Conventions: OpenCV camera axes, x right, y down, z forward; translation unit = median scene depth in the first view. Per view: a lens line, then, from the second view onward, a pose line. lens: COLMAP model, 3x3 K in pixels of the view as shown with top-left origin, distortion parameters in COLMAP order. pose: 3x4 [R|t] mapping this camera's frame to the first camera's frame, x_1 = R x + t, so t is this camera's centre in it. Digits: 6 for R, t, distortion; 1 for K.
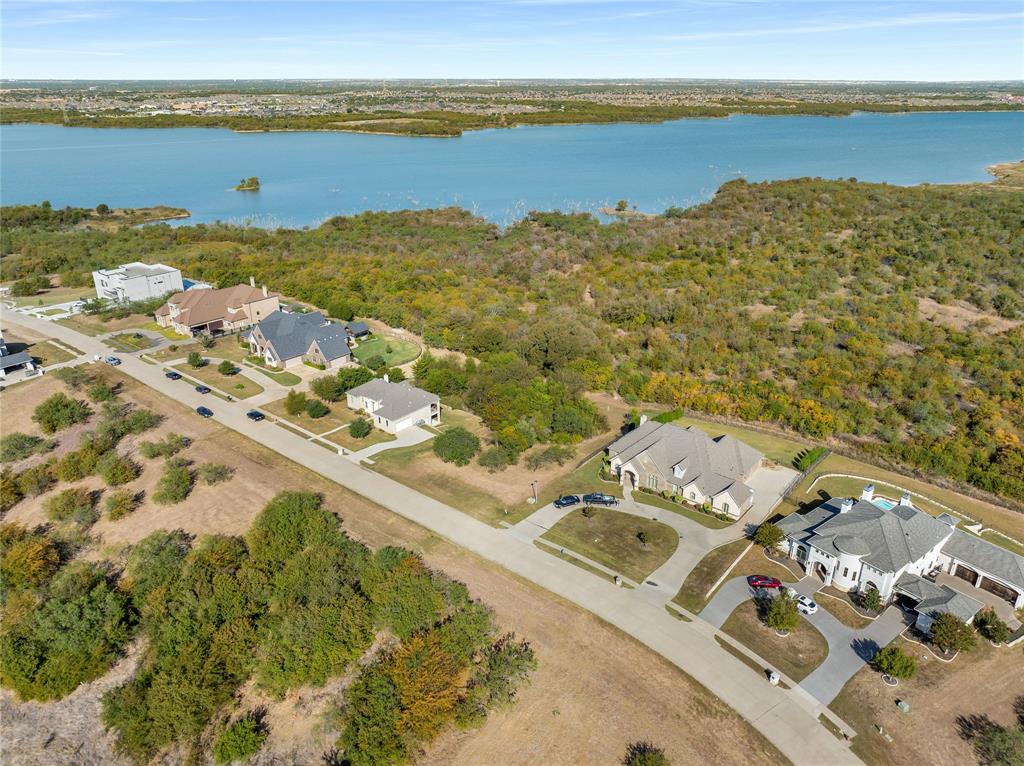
lens RADIAL K [[709.1, 0, 512.0], [0, 709.1, 383.0], [0, 0, 1]] dist [-0.001933, 0.003496]
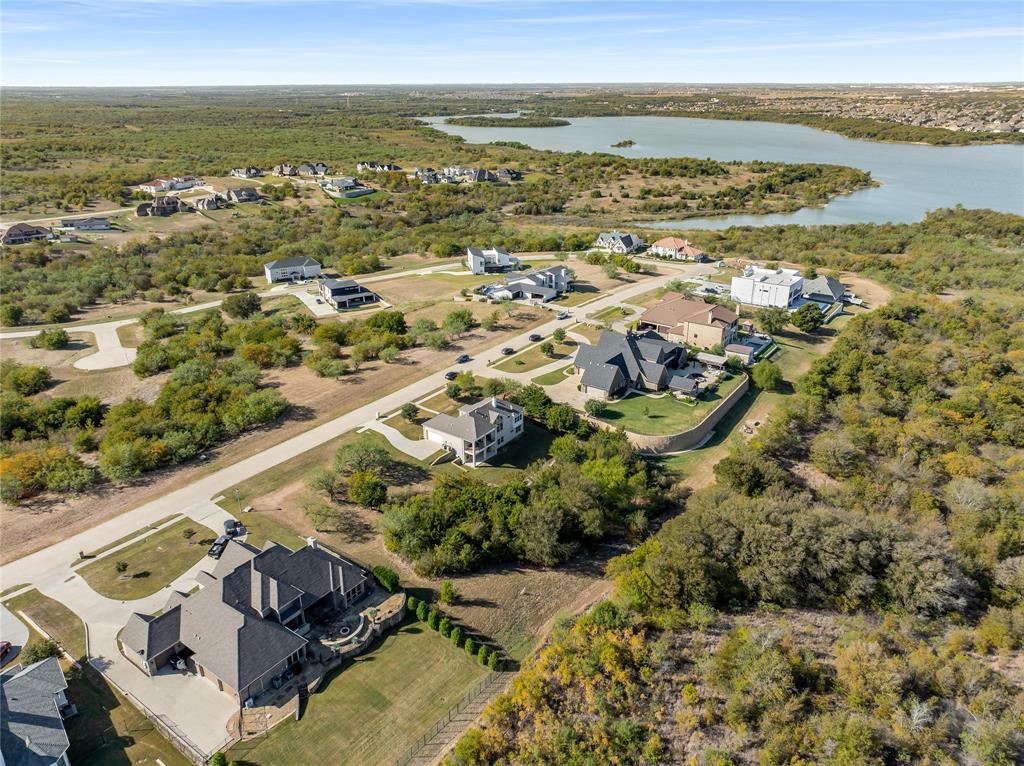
lens RADIAL K [[714.5, 0, 511.6], [0, 714.5, 393.6], [0, 0, 1]] dist [0.002998, 0.000712]
pose [[0.051717, 0.399562, -0.915246, 0.734009], [-0.390175, 0.851715, 0.349779, -0.381165], [0.919287, 0.339017, 0.199947, 0.885348]]
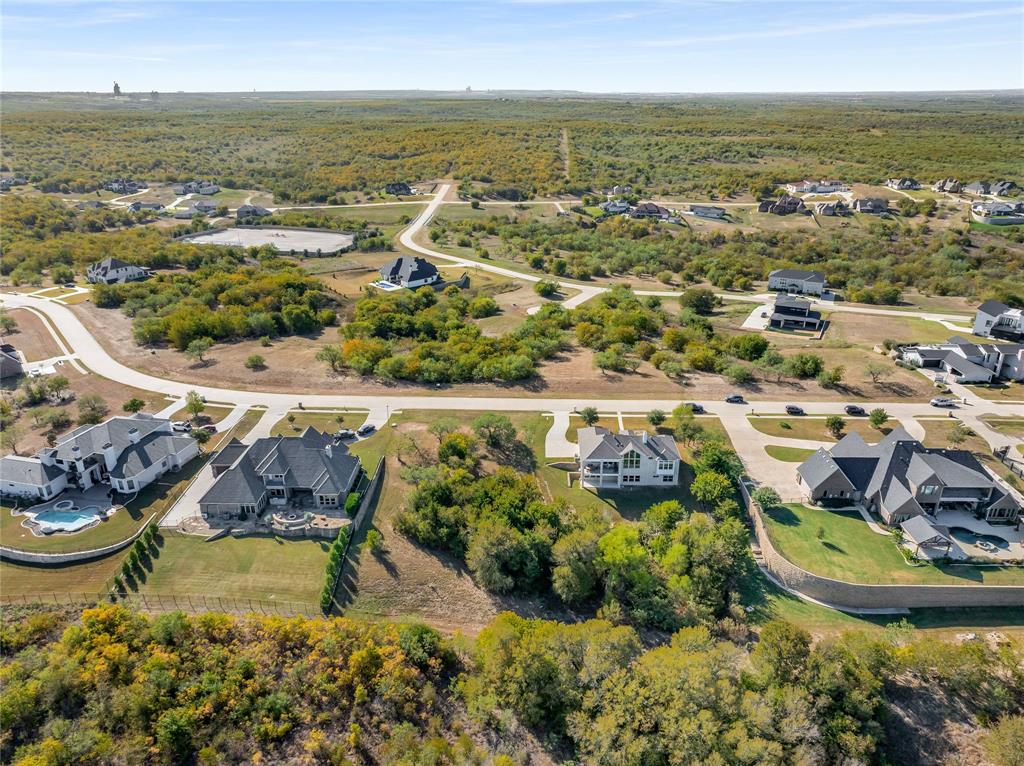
lens RADIAL K [[709.1, 0, 512.0], [0, 709.1, 383.0], [0, 0, 1]] dist [-0.001933, 0.003496]
pose [[-0.795485, 0.233936, -0.558998, 0.445329], [-0.236414, 0.729566, 0.641748, -0.608062], [0.557954, 0.642656, -0.525053, 1.411154]]
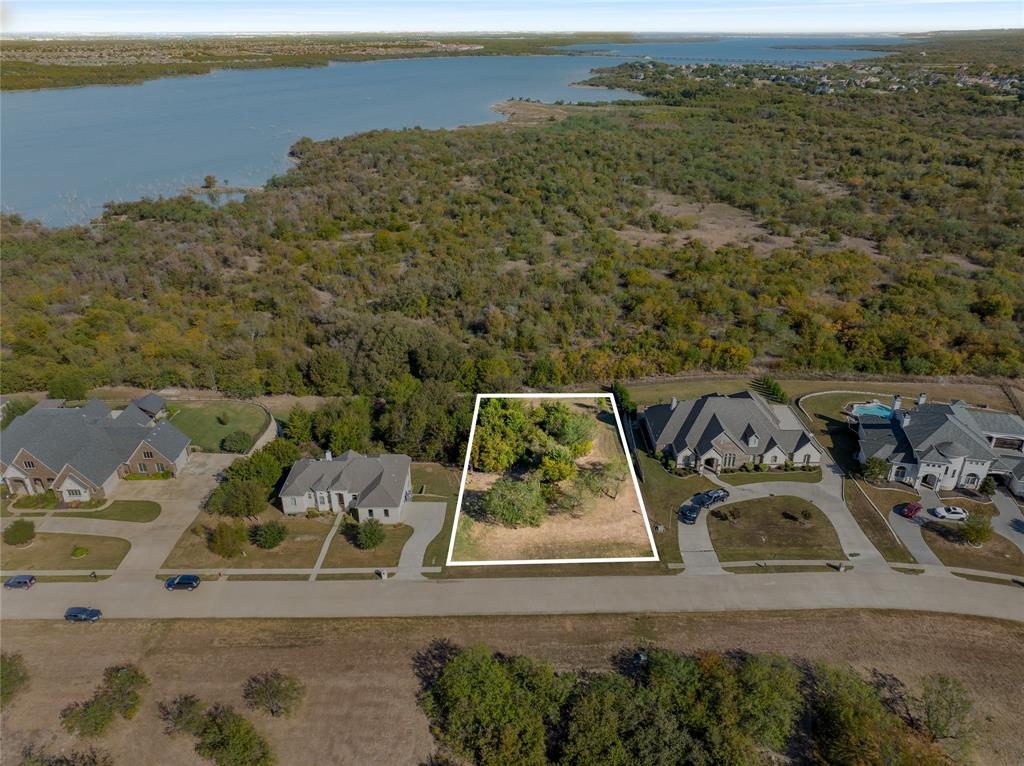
lens RADIAL K [[723.3, 0, 512.0], [0, 723.3, 383.0], [0, 0, 1]] dist [-0.022991, 0.005066]
pose [[0.773037, -0.283712, 0.567381, -0.458509], [0.254462, 0.957986, 0.132333, -0.136299], [-0.581087, 0.042078, 0.812753, 0.313270]]
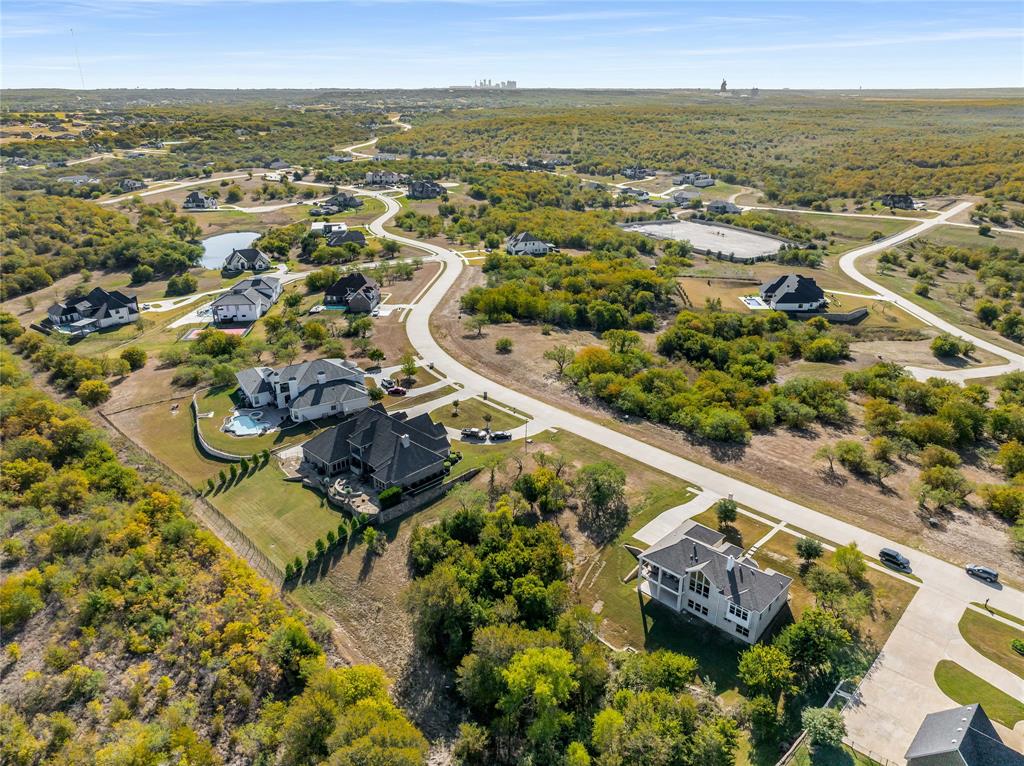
lens RADIAL K [[708.6, 0, 512.0], [0, 708.6, 383.0], [0, 0, 1]] dist [-0.027706, -0.000664]
pose [[-0.994649, -0.035404, 0.097057, -0.044758], [0.045171, 0.695863, 0.716753, -0.608545], [-0.092914, 0.717301, -0.690540, 1.424808]]
